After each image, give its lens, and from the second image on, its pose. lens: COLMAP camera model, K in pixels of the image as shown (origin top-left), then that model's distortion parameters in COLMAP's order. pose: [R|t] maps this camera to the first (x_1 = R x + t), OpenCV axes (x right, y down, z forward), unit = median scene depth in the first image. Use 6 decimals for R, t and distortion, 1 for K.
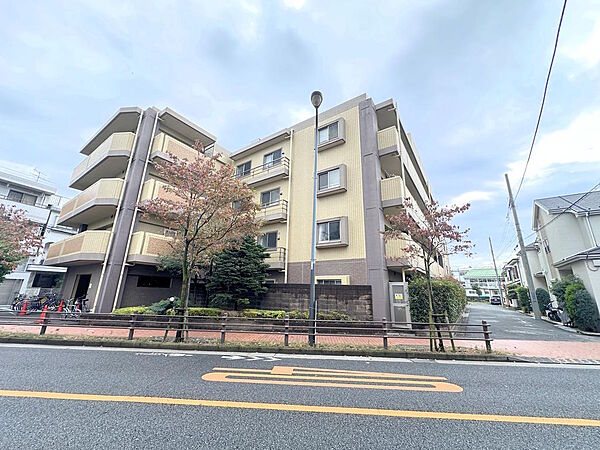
lens RADIAL K [[239.0, 0, 300.6], [0, 239.0, 225.1], [0, 0, 1]] dist [-0.005703, -0.000191]
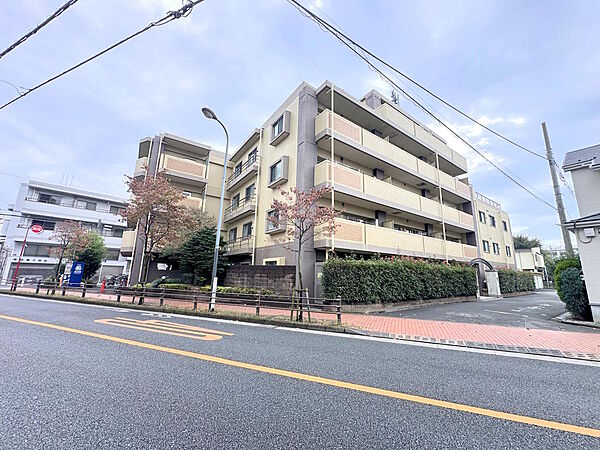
lens RADIAL K [[239.0, 0, 301.4], [0, 239.0, 225.1], [0, 0, 1]] dist [-0.005703, -0.000191]
pose [[0.941323, -0.071660, -0.329813, 0.685960], [0.093825, 0.994242, 0.051764, 0.009332], [0.324205, -0.079671, 0.942626, -0.026300]]
